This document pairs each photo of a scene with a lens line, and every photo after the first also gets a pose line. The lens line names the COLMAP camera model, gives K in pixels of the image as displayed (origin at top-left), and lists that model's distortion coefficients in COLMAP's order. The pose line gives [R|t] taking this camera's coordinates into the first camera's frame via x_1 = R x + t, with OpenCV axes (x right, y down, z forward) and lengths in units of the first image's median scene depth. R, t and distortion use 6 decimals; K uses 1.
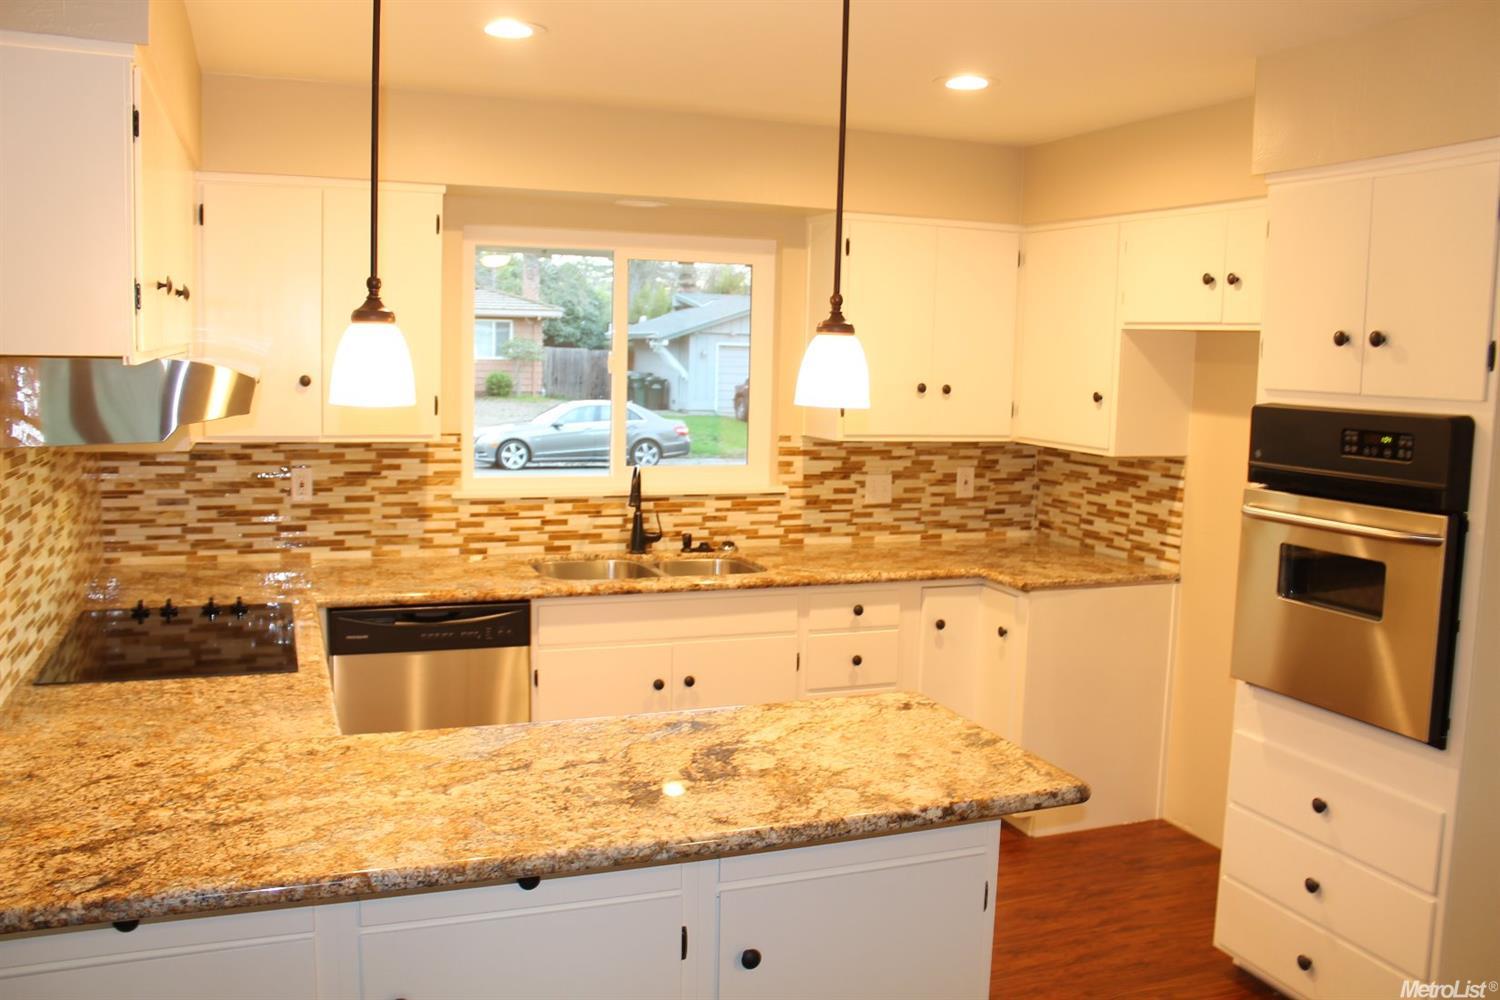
lens RADIAL K [[1260.3, 0, 758.2], [0, 1260.3, 495.4], [0, 0, 1]] dist [-0.160766, 0.147634]
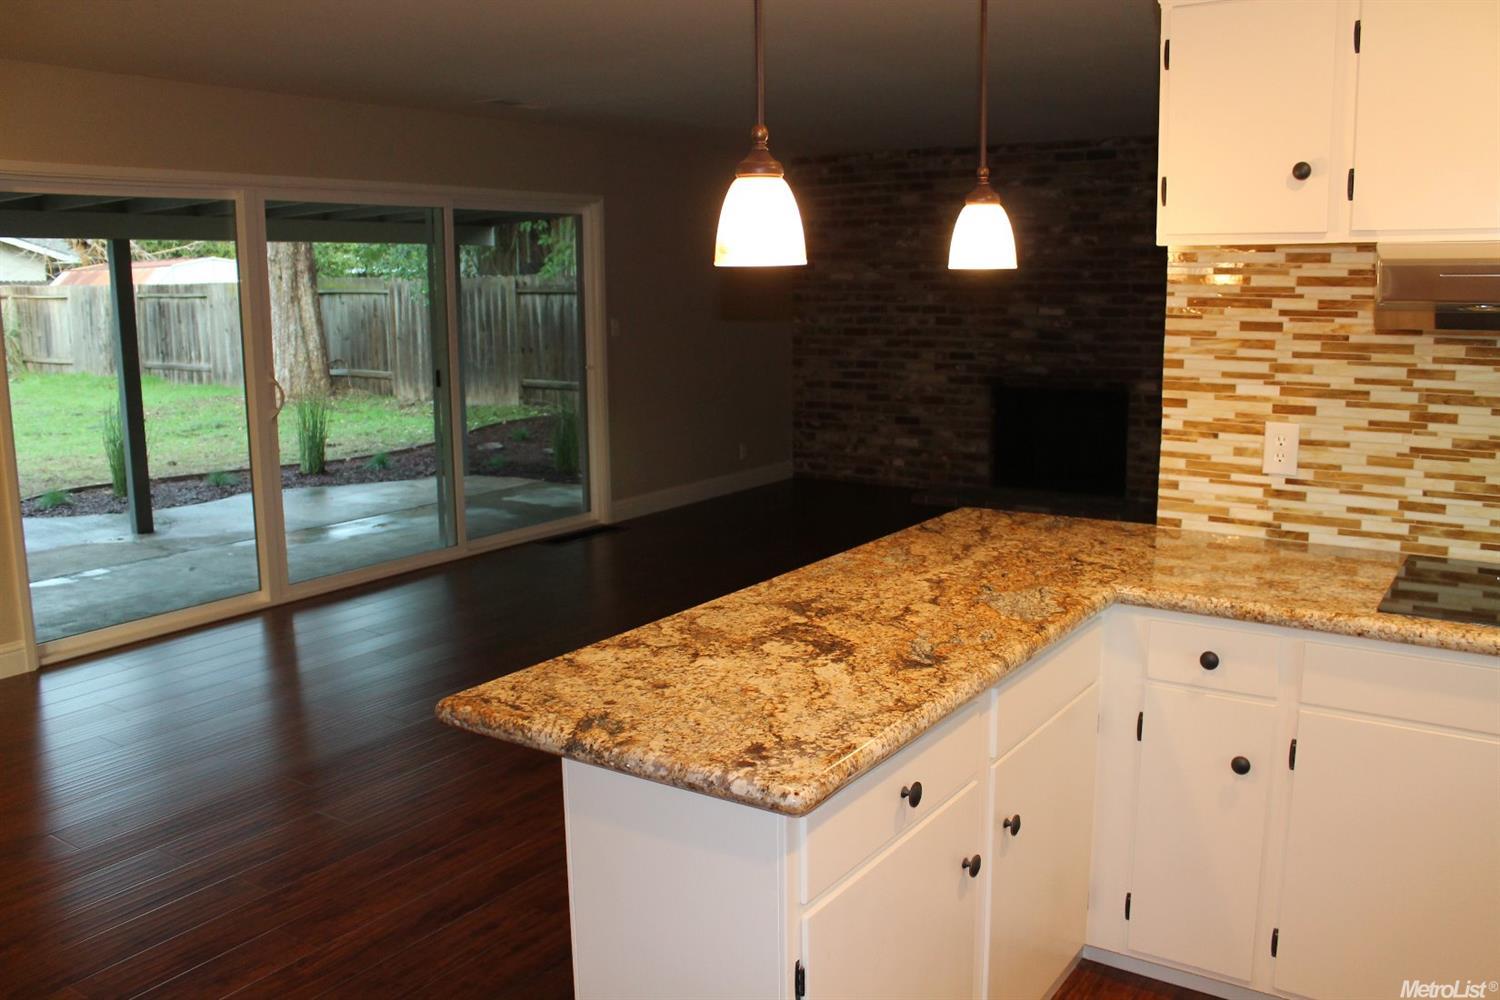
lens RADIAL K [[1260.3, 0, 773.4], [0, 1260.3, 494.0], [0, 0, 1]] dist [-0.160766, 0.147634]
pose [[-0.814832, 0.078101, -0.574412, 0.304895], [-0.081654, 0.965541, 0.247111, -0.075099], [0.573918, 0.248257, -0.780376, 0.962999]]
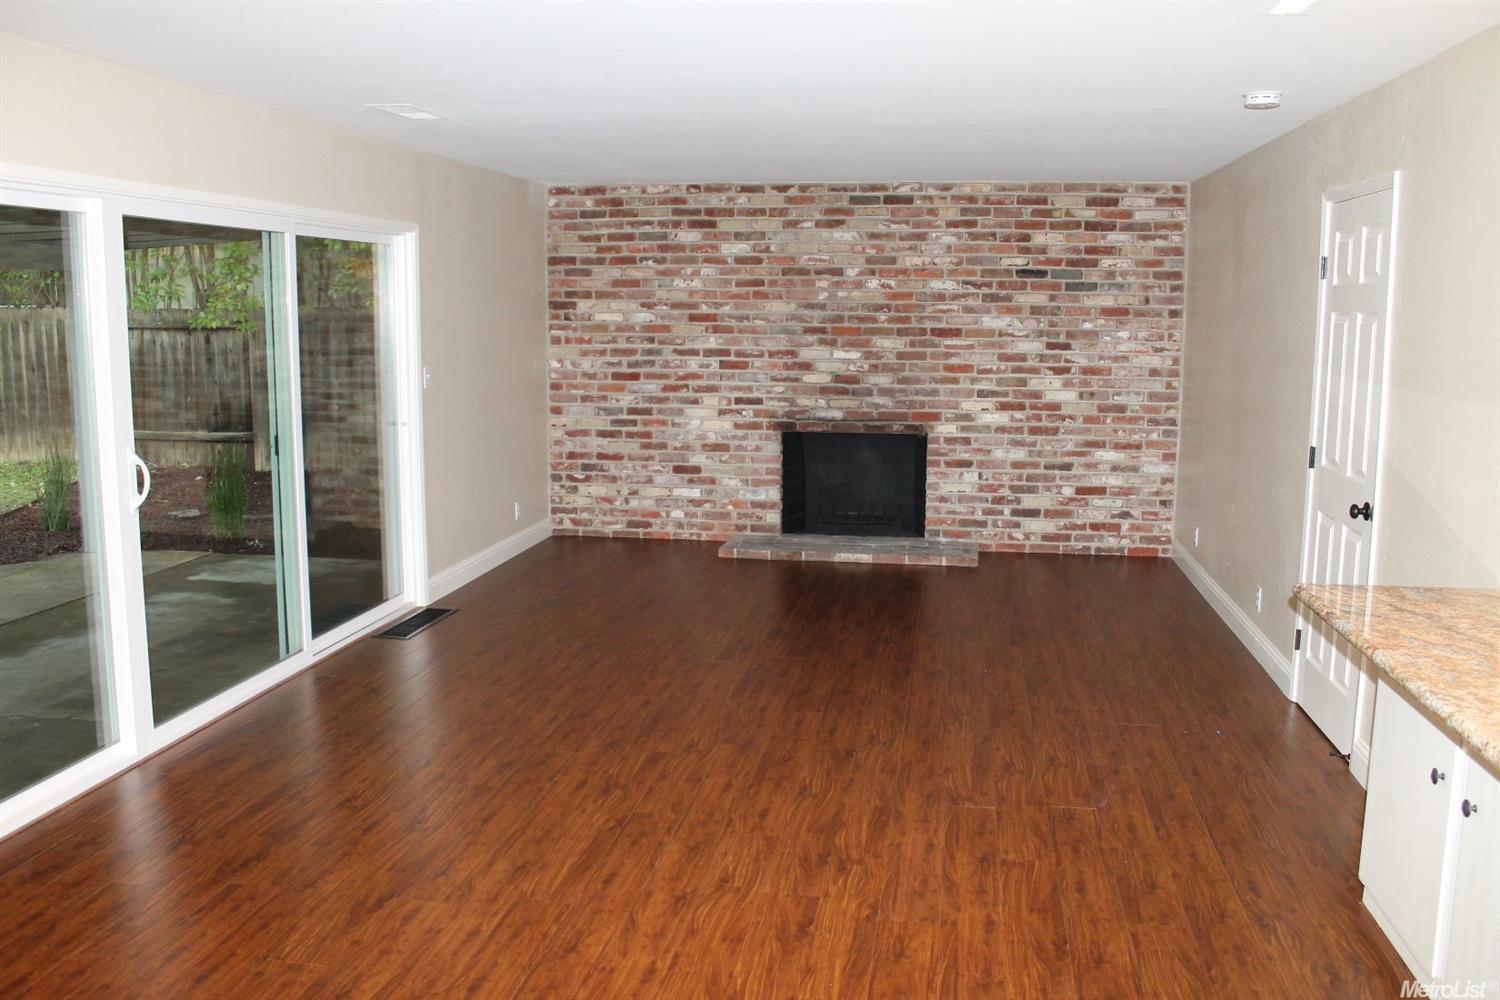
lens RADIAL K [[1260.3, 0, 755.8], [0, 1260.3, 489.1], [0, 0, 1]] dist [-0.160766, 0.147634]
pose [[-0.501601, 0.093539, -0.860027, 0.588280], [-0.123550, 0.976201, 0.178234, -0.028691], [0.856231, 0.195659, -0.478107, 0.443396]]
